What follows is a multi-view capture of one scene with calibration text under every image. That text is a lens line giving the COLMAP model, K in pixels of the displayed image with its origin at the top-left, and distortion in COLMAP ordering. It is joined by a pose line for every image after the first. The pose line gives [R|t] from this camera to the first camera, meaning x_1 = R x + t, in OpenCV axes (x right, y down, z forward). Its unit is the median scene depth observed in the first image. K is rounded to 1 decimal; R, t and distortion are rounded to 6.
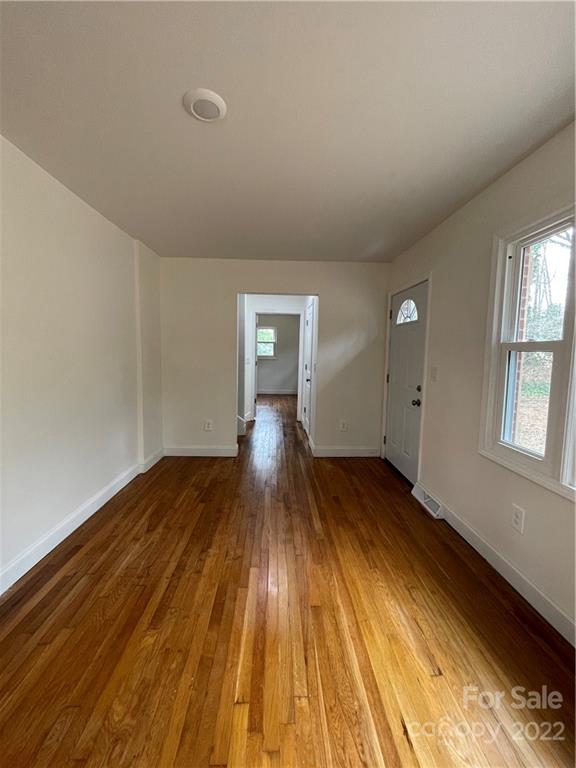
lens RADIAL K [[311.9, 0, 287.6], [0, 311.9, 380.9], [0, 0, 1]] dist [-0.006796, -0.000415]
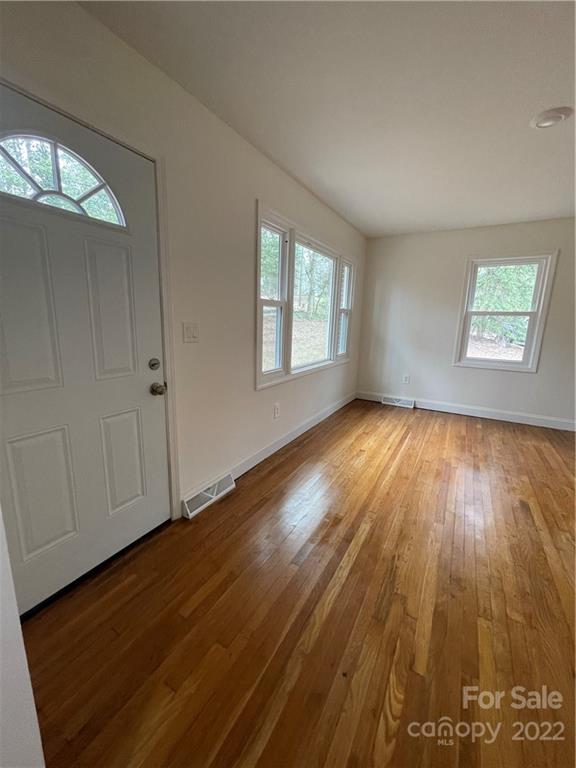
lens RADIAL K [[311.9, 0, 283.9], [0, 311.9, 381.1], [0, 0, 1]] dist [-0.006796, -0.000415]
pose [[-0.842807, -0.143658, 0.518690, -0.094378], [0.013194, 0.957916, 0.286746, -0.137492], [-0.538054, 0.248515, -0.805443, 1.753781]]
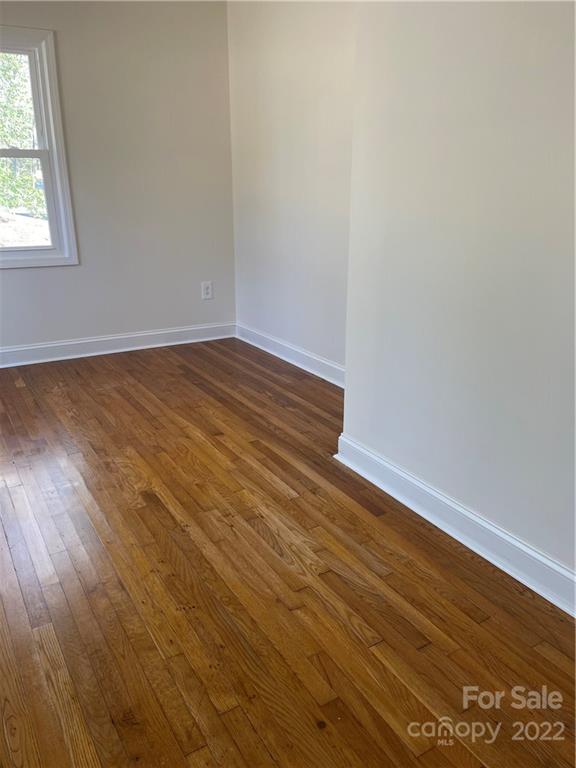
lens RADIAL K [[590.9, 0, 285.3], [0, 590.9, 382.4], [0, 0, 1]] dist [0.045817, -0.008799]
pose [[-0.873105, 0.131436, -0.469480, -0.019213], [-0.072097, 0.917577, 0.390966, -0.110152], [0.482171, 0.375202, -0.791665, 1.565356]]
